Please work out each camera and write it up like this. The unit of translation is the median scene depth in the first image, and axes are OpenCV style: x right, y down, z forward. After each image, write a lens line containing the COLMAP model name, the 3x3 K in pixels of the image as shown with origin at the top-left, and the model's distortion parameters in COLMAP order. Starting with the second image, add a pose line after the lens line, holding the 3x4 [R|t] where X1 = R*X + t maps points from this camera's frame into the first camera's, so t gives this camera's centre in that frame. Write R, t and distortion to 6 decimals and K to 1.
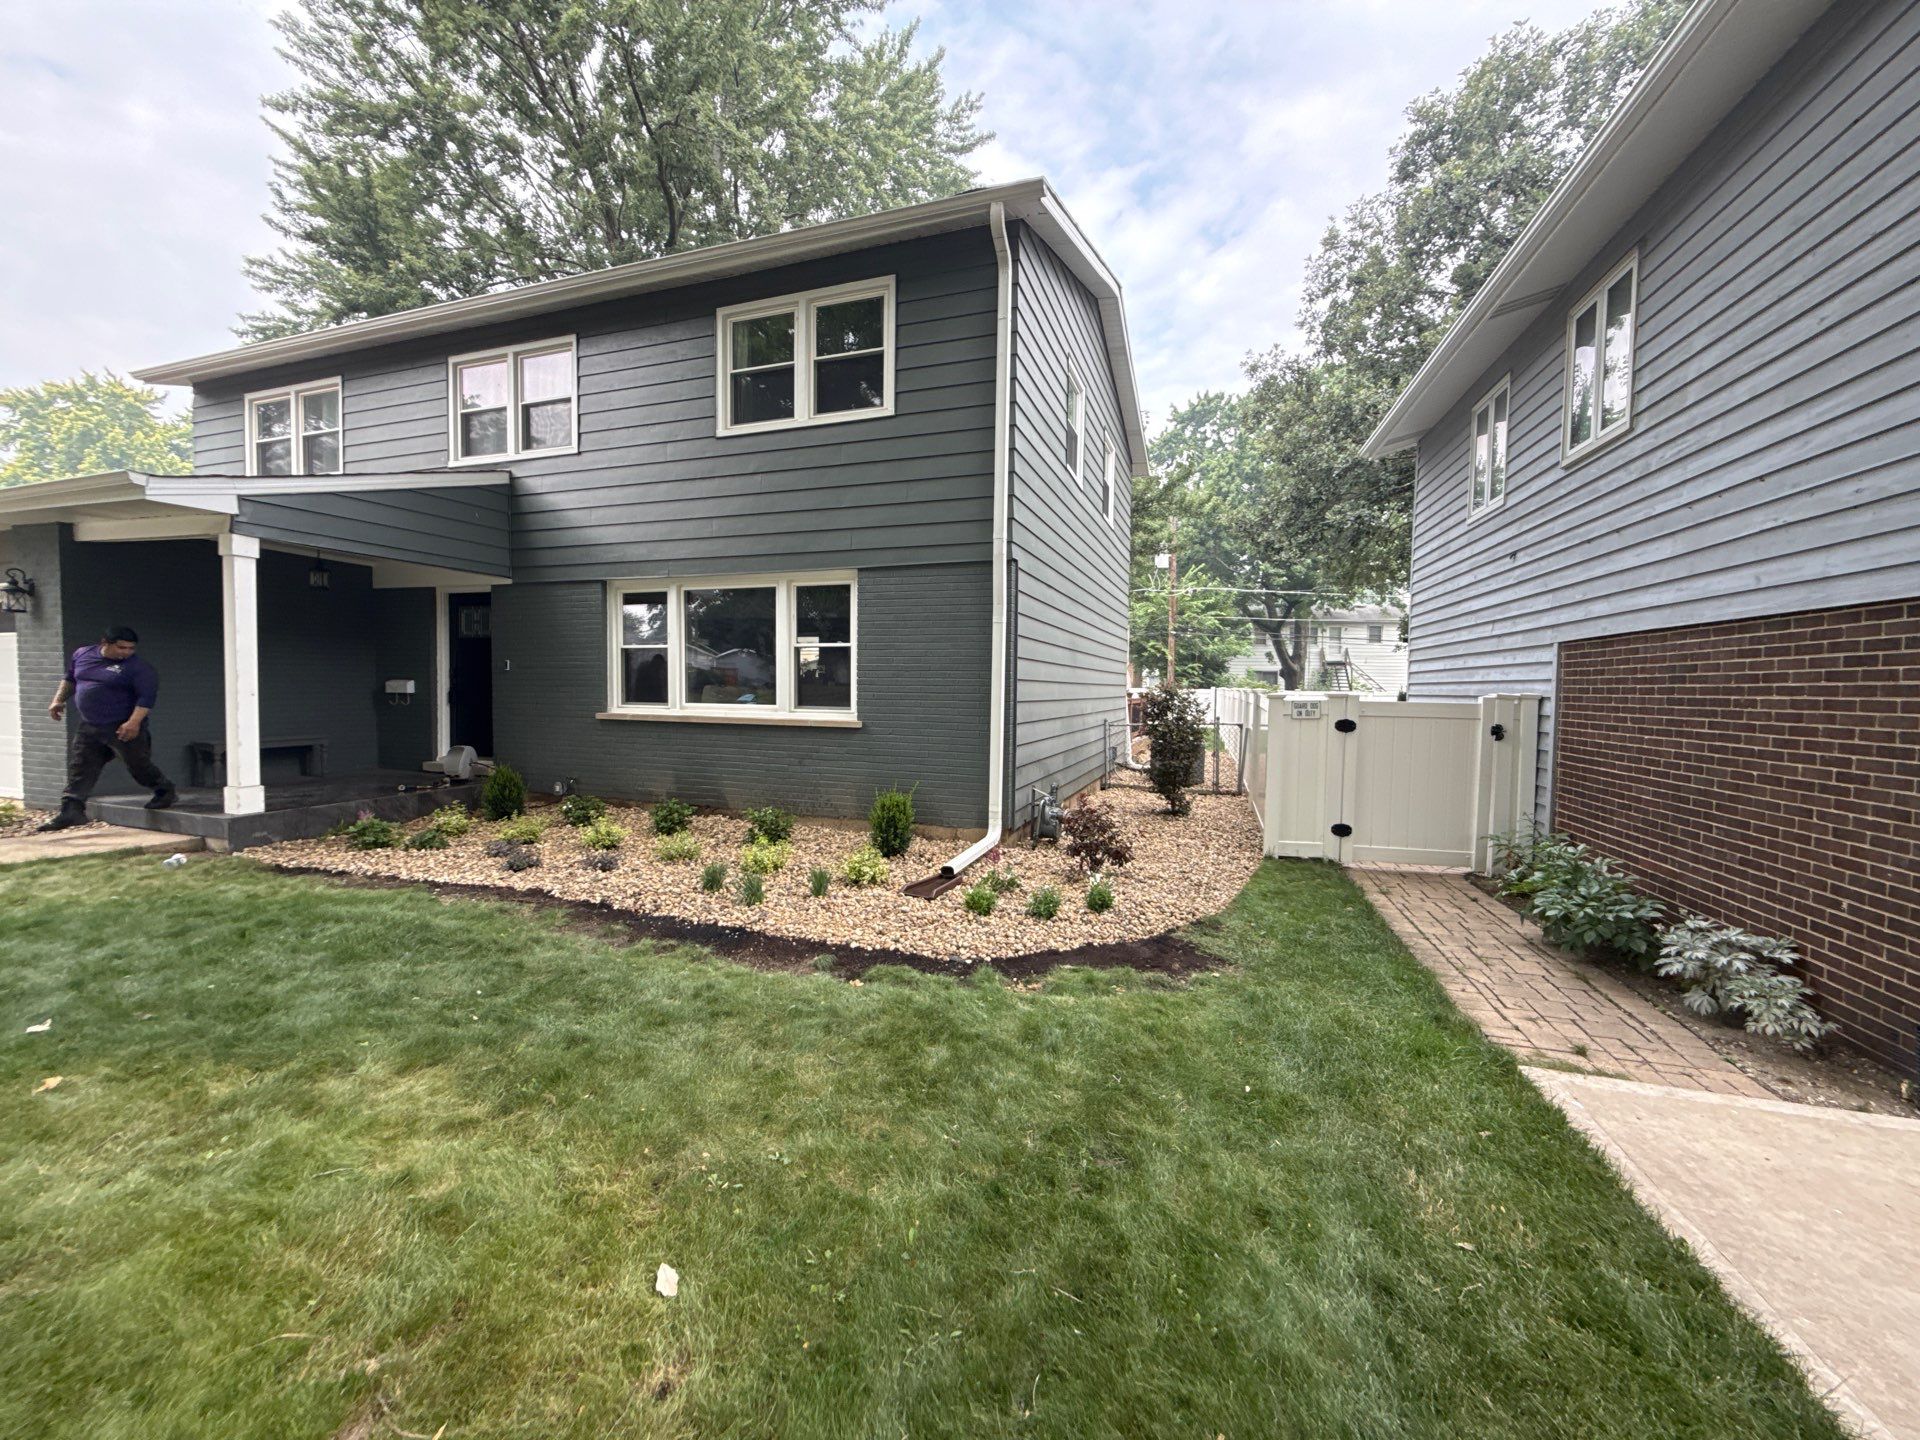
lens RADIAL K [[762.8, 0, 960.1], [0, 762.8, 717.0], [0, 0, 1]] dist [0.000474, -0.000386]
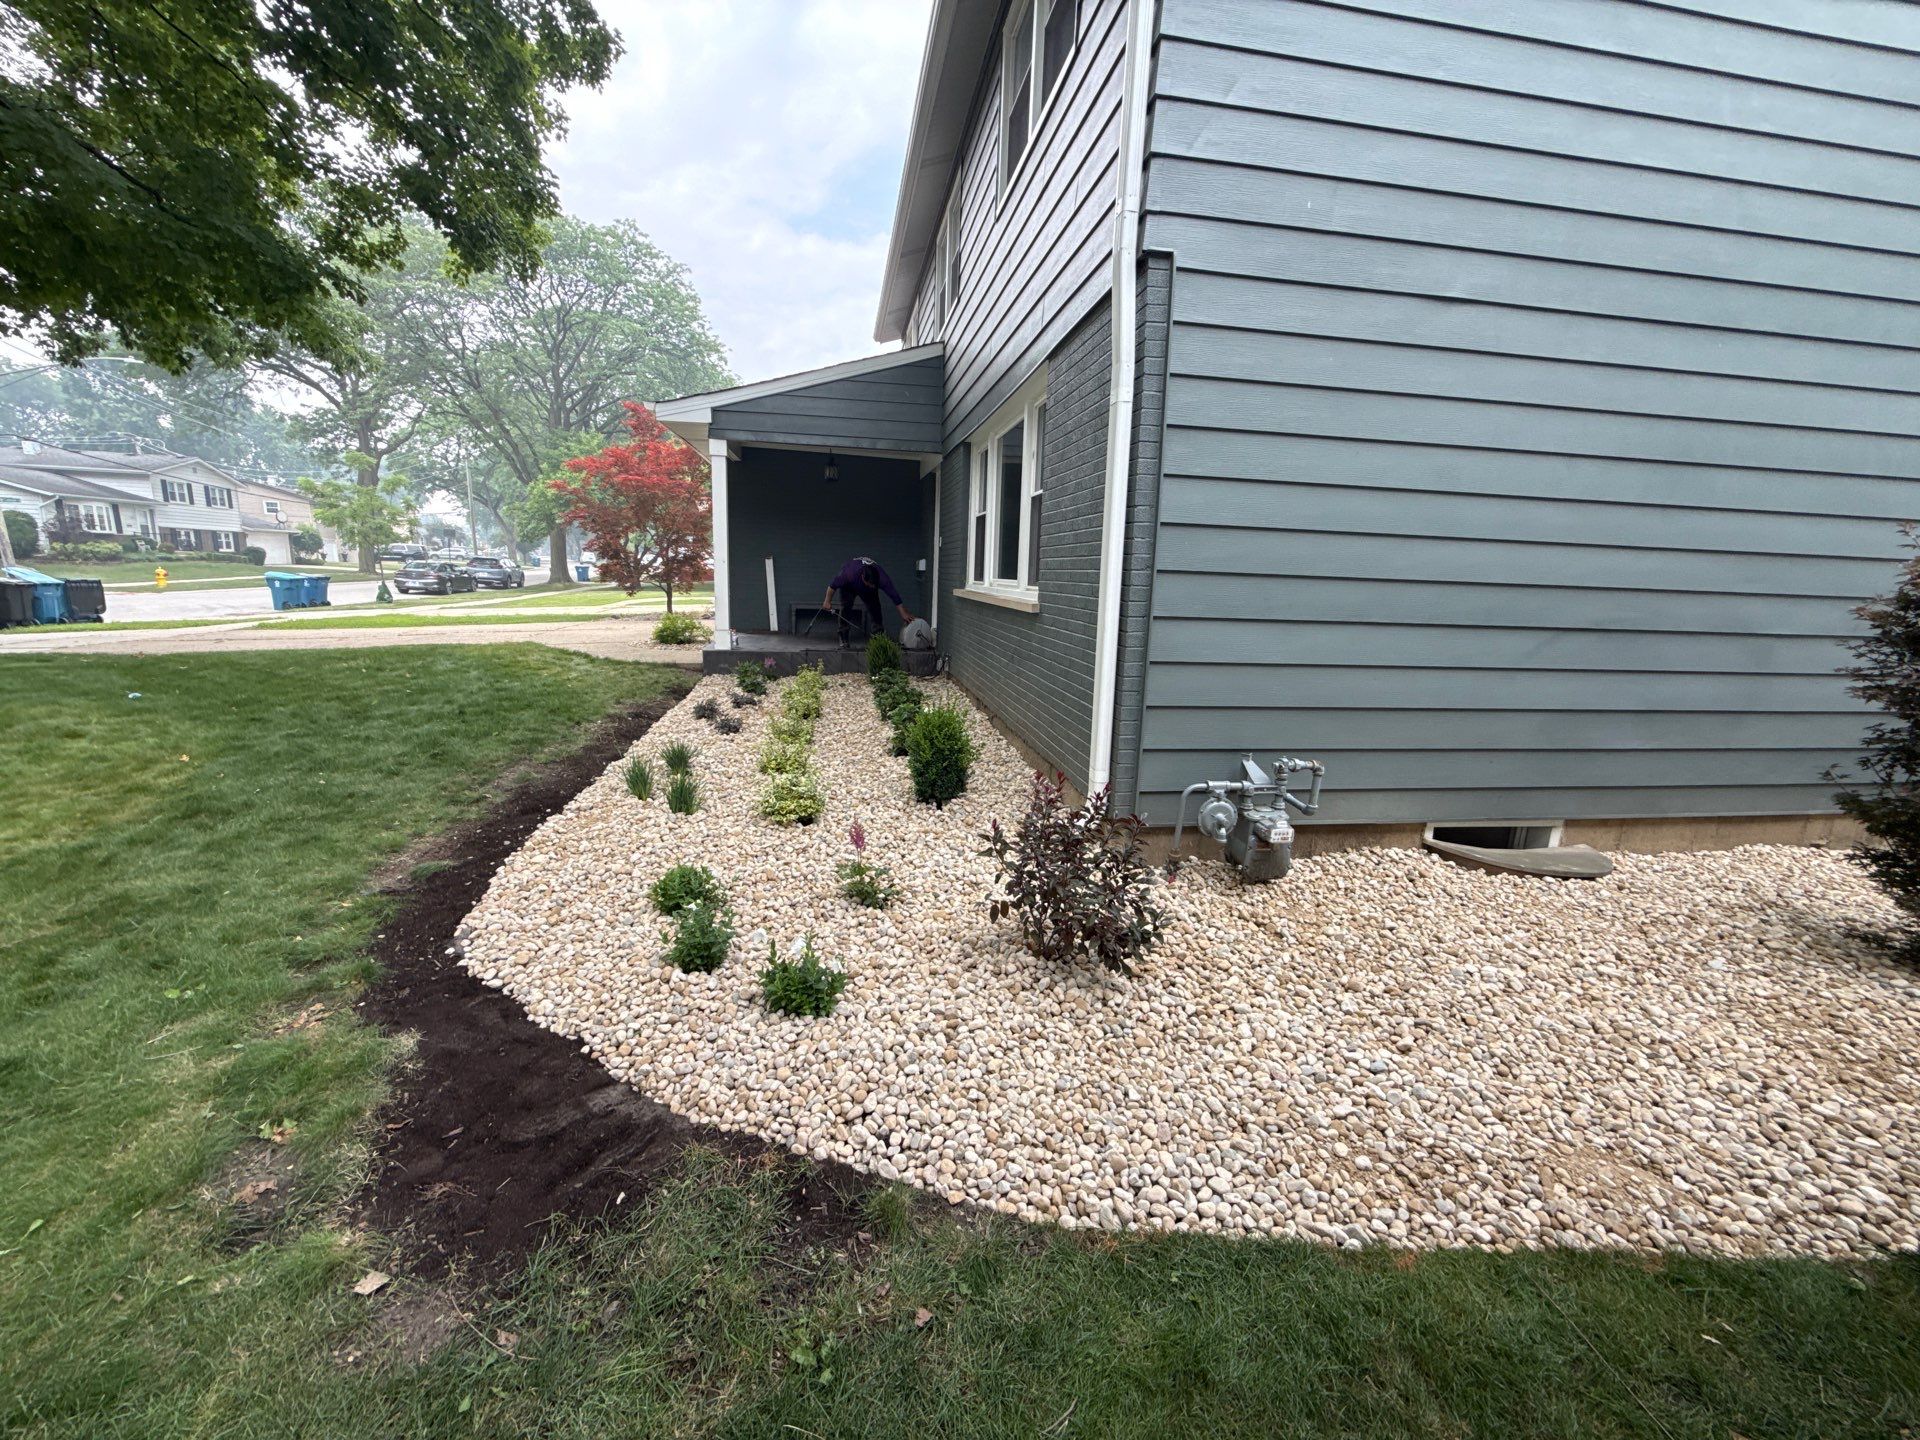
lens RADIAL K [[762.8, 0, 956.5], [0, 762.8, 716.9], [0, 0, 1]] dist [0.000474, -0.000386]
pose [[0.483656, 0.167479, -0.859085, 0.396203], [-0.062547, 0.985626, 0.156935, 0.002956], [0.873020, -0.022169, 0.487180, 0.582908]]
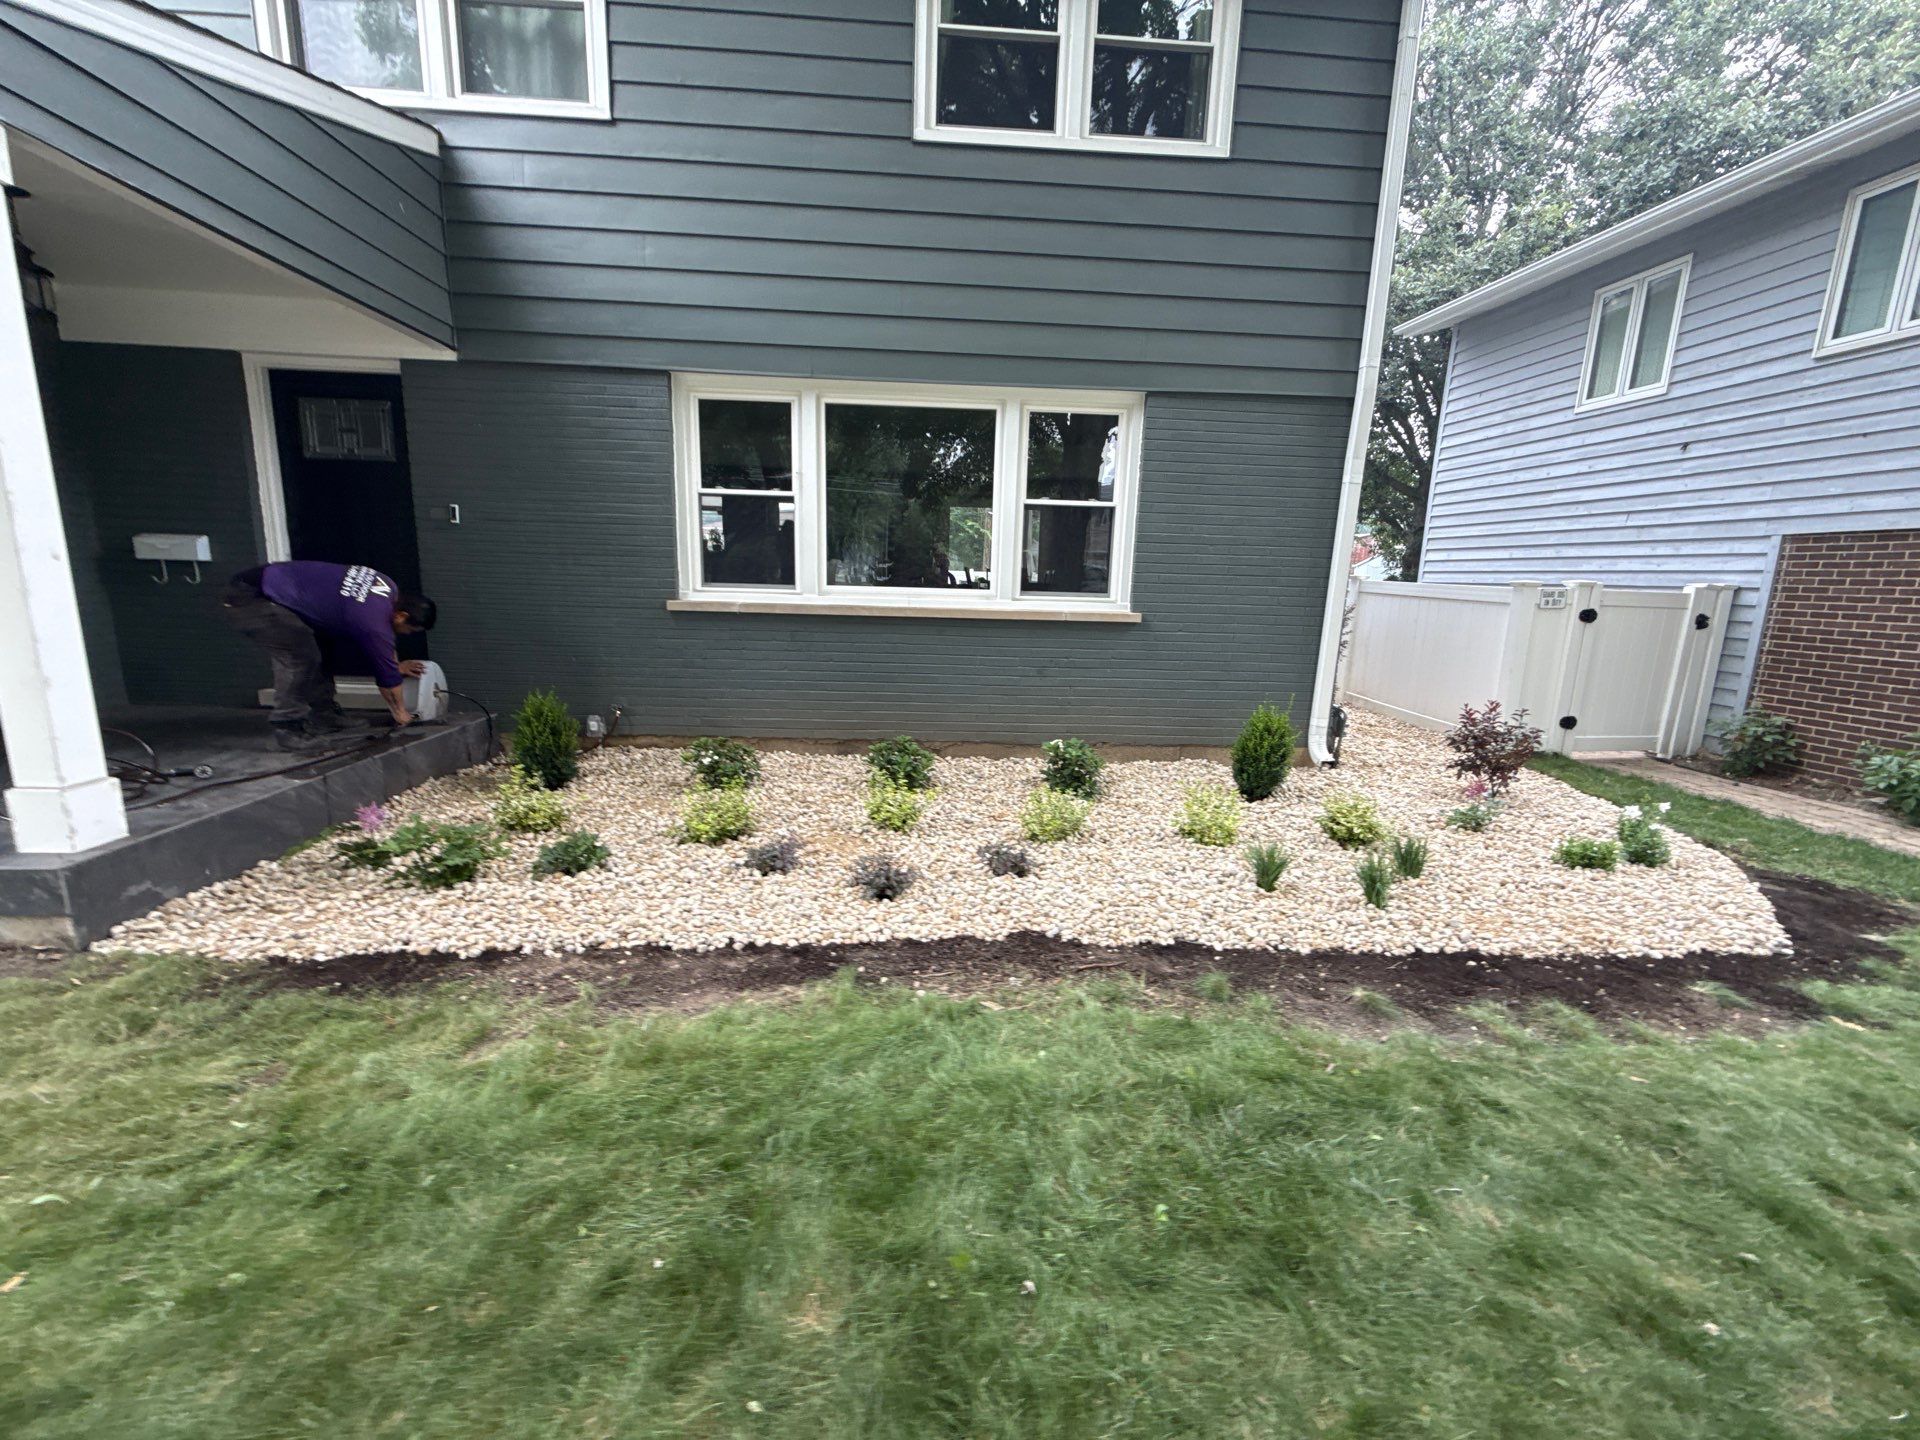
lens RADIAL K [[762.8, 0, 959.4], [0, 762.8, 717.3], [0, 0, 1]] dist [0.000474, -0.000386]
pose [[0.920995, -0.057941, 0.385241, -0.544915], [-0.001756, 0.988251, 0.152831, -0.007065], [-0.389570, -0.141433, 0.910072, 0.369495]]
